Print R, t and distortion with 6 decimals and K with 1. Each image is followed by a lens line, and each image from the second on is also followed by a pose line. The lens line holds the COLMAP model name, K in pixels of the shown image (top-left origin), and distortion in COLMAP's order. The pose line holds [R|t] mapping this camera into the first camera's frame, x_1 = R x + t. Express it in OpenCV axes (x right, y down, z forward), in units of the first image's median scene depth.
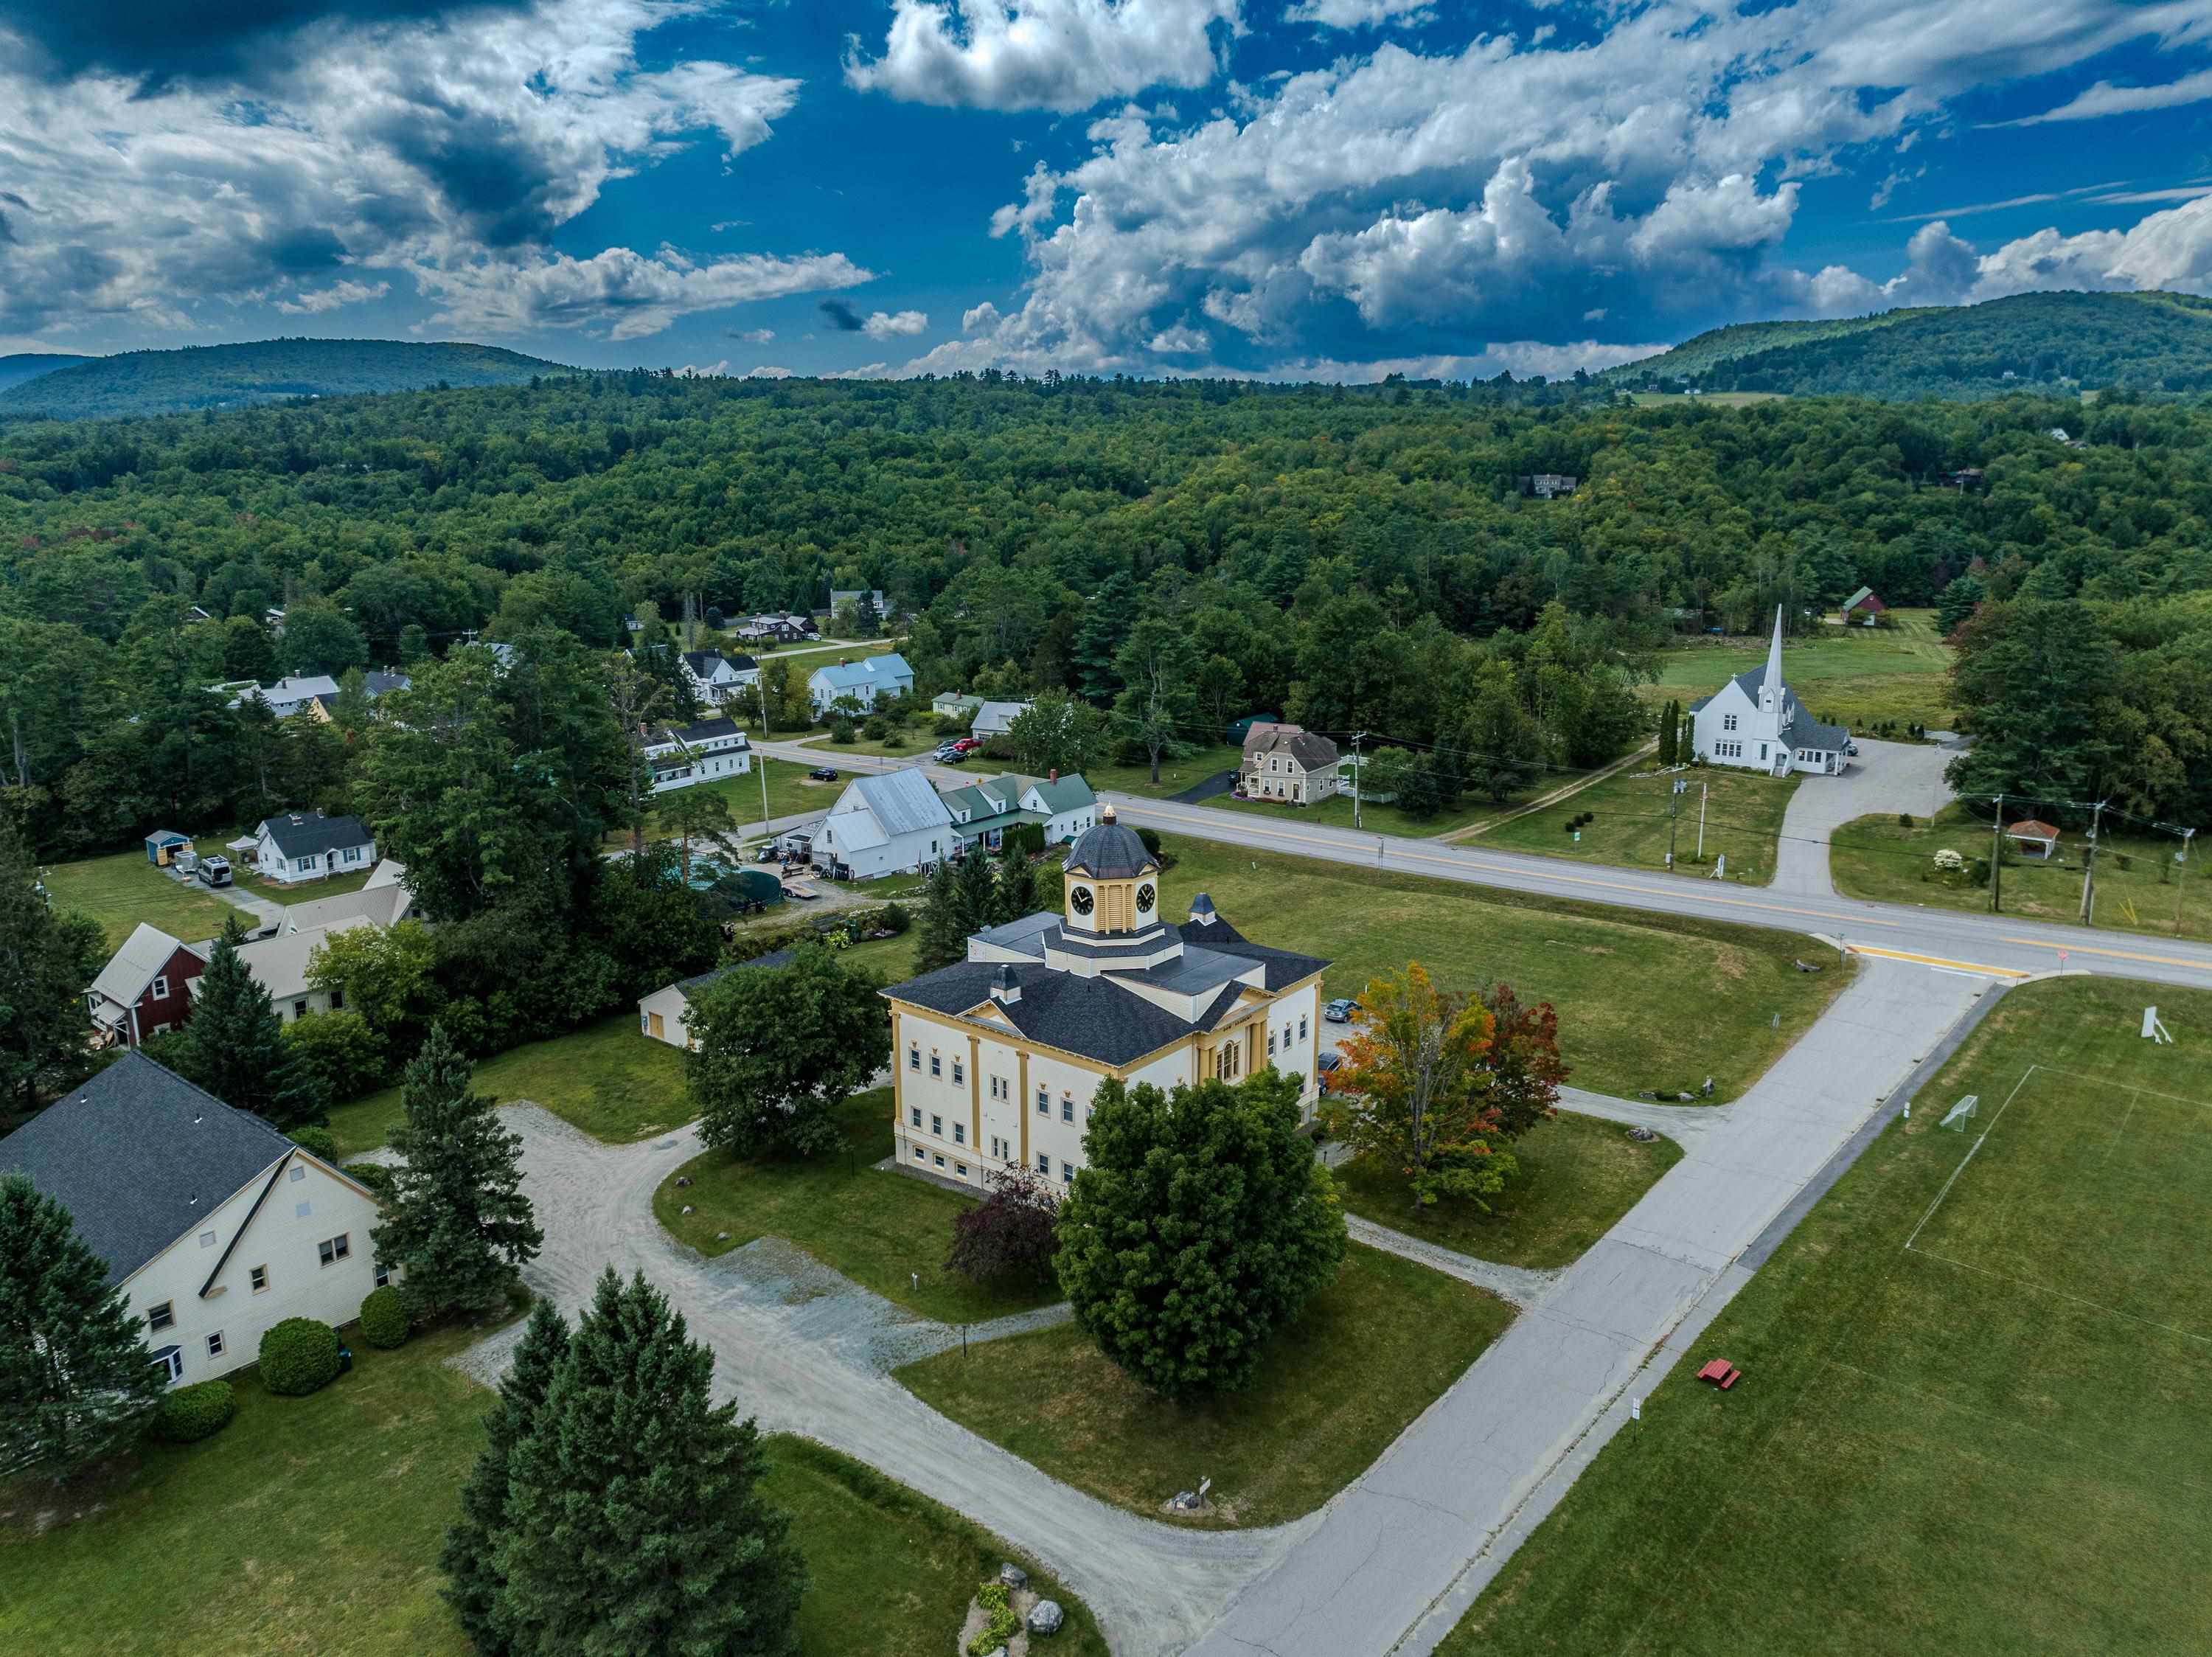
lens RADIAL K [[1536.8, 0, 1102.0], [0, 1536.8, 848.6], [0, 0, 1]] dist [-0.016144, 0.005472]
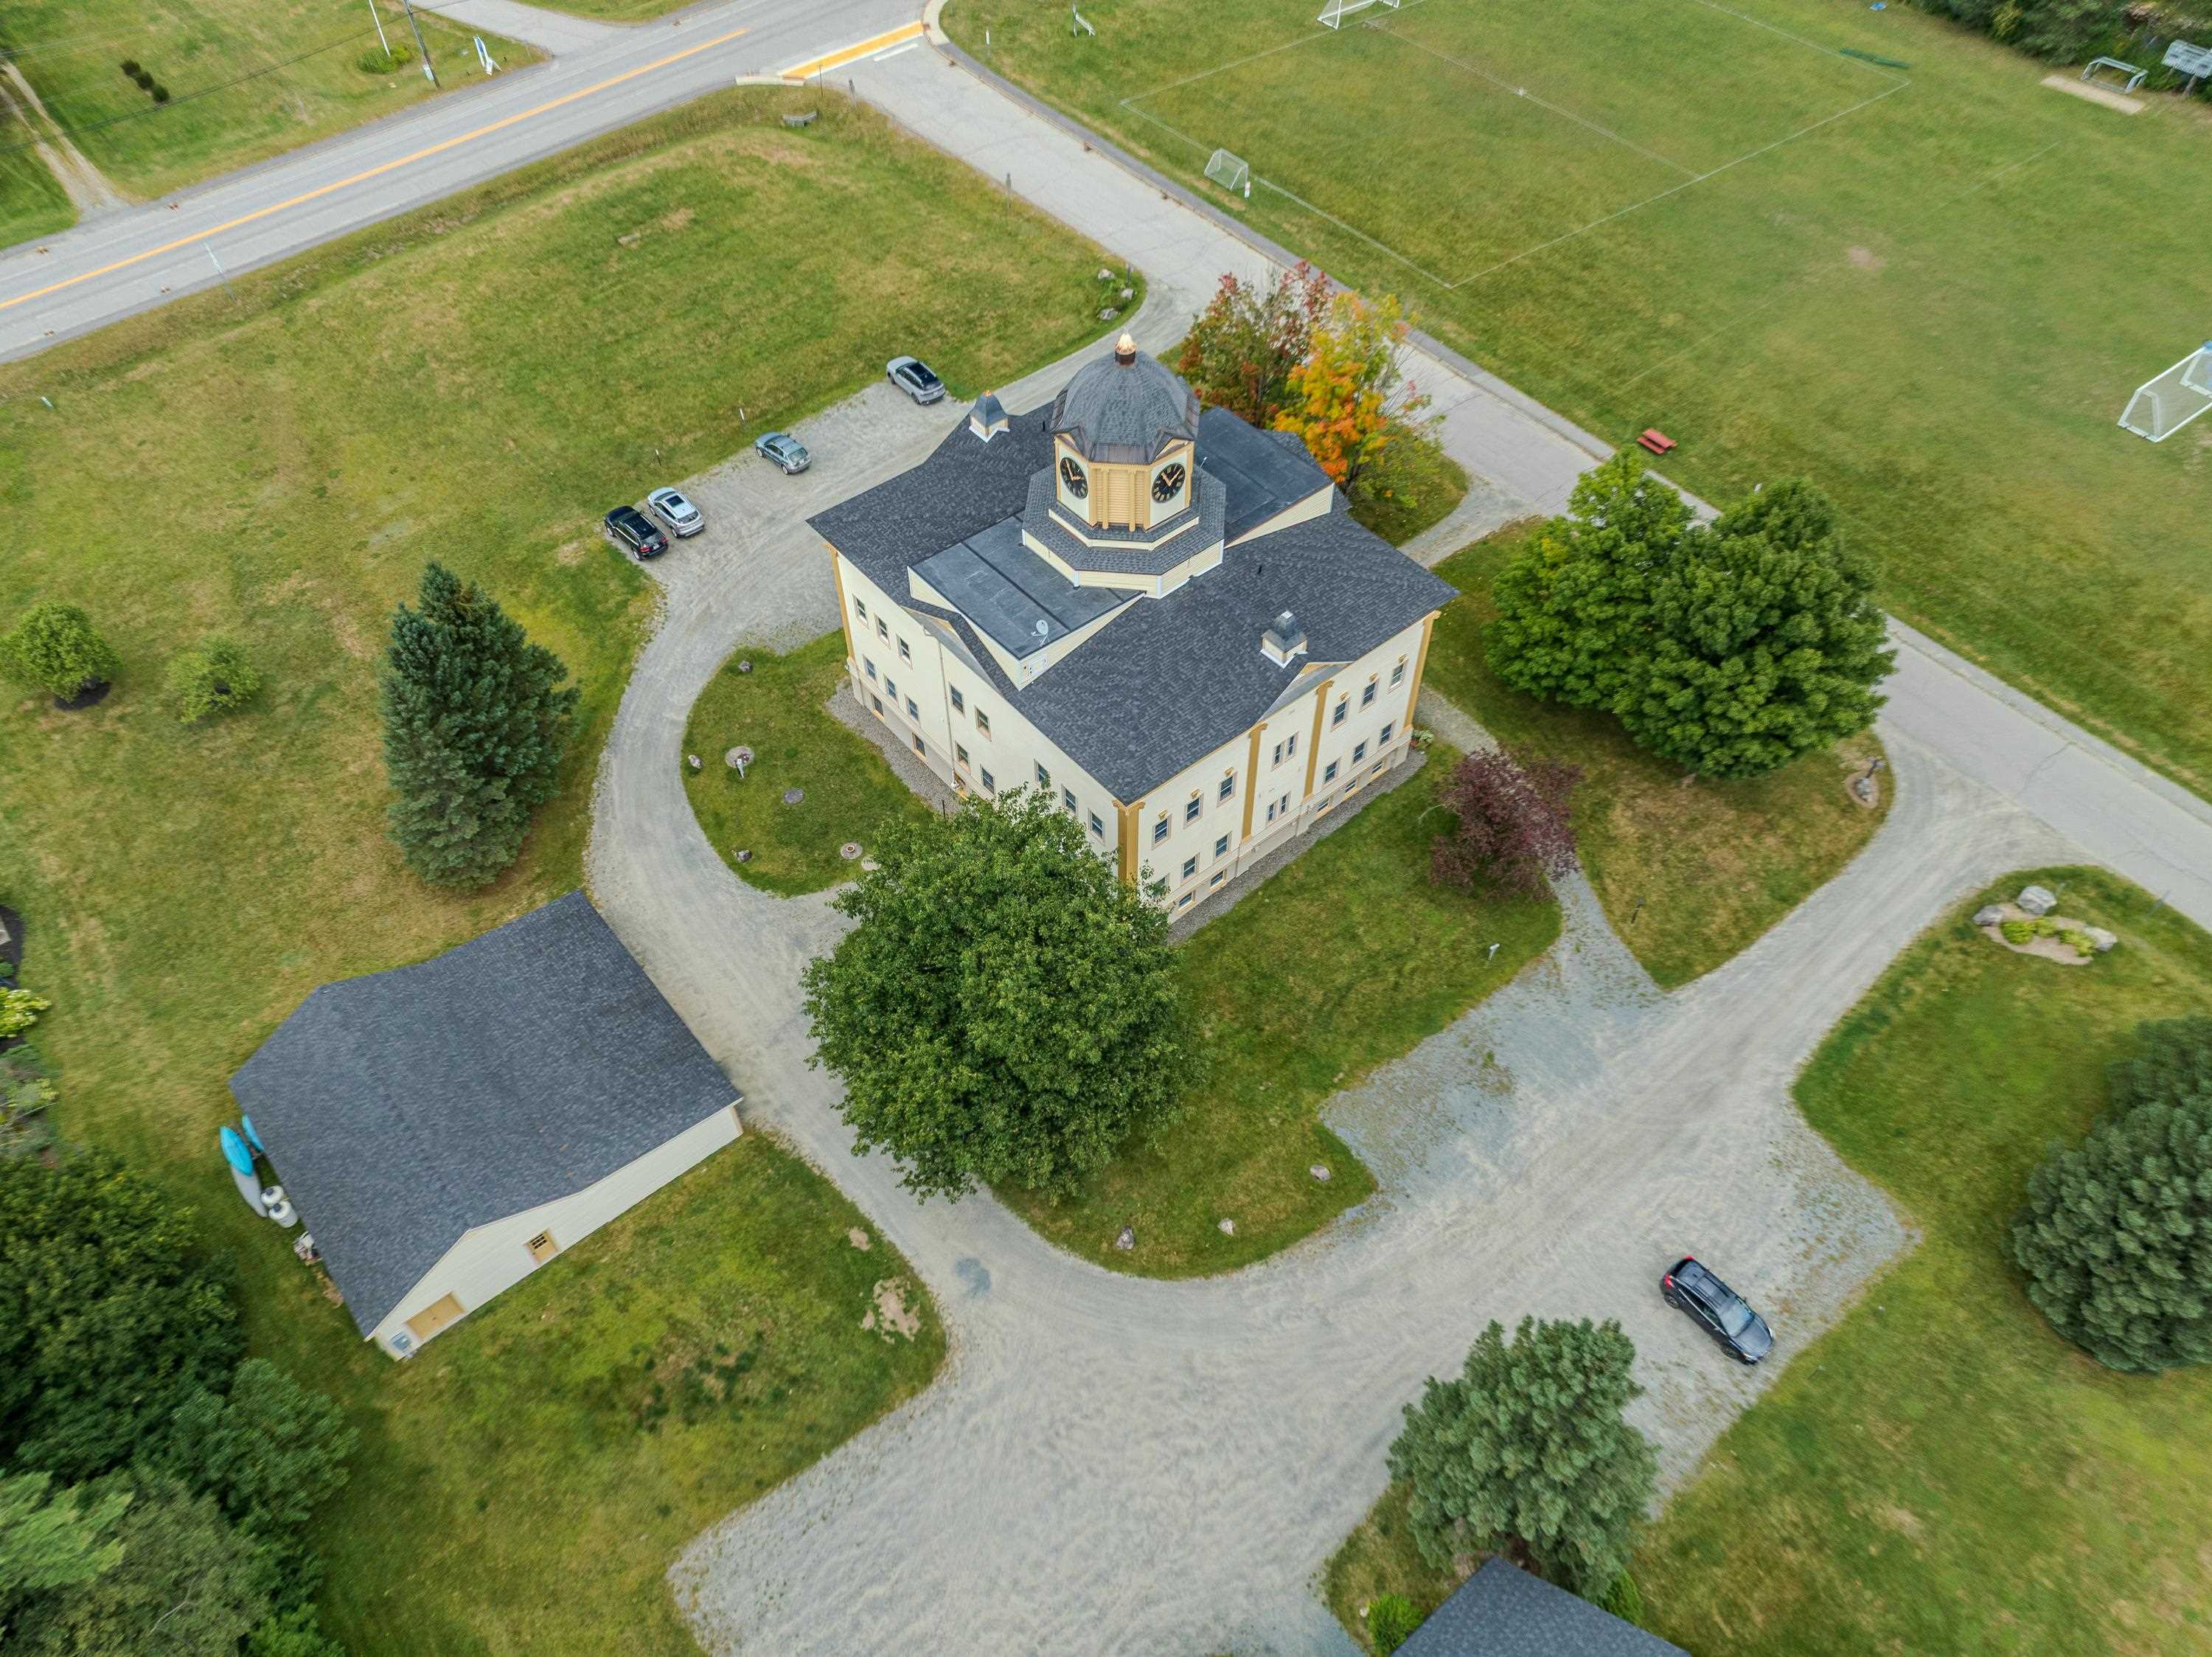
lens RADIAL K [[1536.8, 0, 1088.2], [0, 1536.8, 833.6], [0, 0, 1]] dist [-0.016144, 0.005472]
pose [[0.198313, -0.751128, 0.629665, -0.296057], [0.249669, 0.659946, 0.708616, -0.184980], [-0.947806, 0.016680, 0.318410, 0.438685]]
